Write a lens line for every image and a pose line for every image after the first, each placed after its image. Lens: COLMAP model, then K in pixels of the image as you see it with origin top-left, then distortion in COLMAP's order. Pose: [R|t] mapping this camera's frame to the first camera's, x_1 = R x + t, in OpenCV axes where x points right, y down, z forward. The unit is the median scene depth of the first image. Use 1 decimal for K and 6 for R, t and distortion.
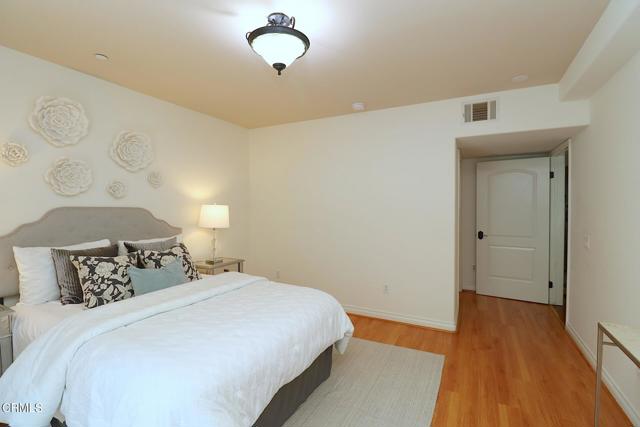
lens RADIAL K [[295.9, 0, 323.9], [0, 295.9, 210.7], [0, 0, 1]] dist [-0.001324, -0.012646]
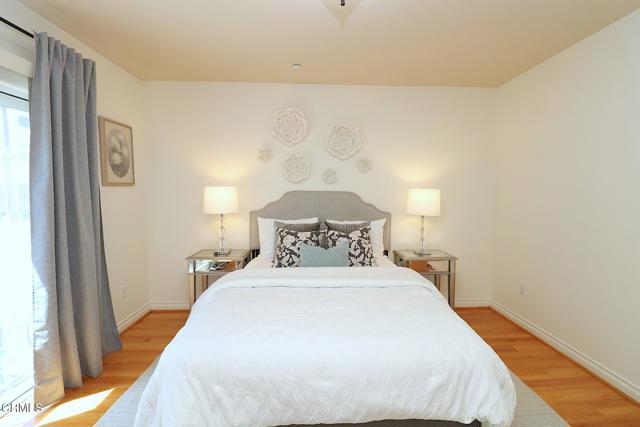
lens RADIAL K [[295.9, 0, 323.9], [0, 295.9, 210.7], [0, 0, 1]] dist [-0.001324, -0.012646]
pose [[0.490885, 0.061090, -0.869080, 0.347693], [-0.014740, 0.997978, 0.061825, -0.007432], [0.871100, -0.017539, 0.490793, 0.431577]]
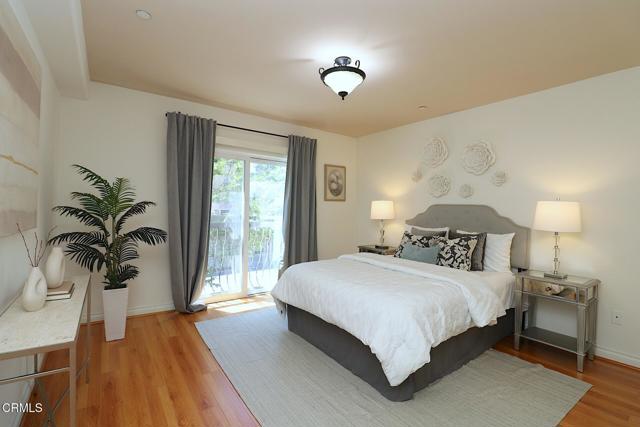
lens RADIAL K [[295.9, 0, 323.9], [0, 295.9, 210.7], [0, 0, 1]] dist [-0.001324, -0.012646]
pose [[-0.449192, -0.009137, -0.893389, 0.792978], [-0.037339, 0.999266, 0.008554, 0.029154], [0.892655, 0.037201, -0.449203, 1.120259]]
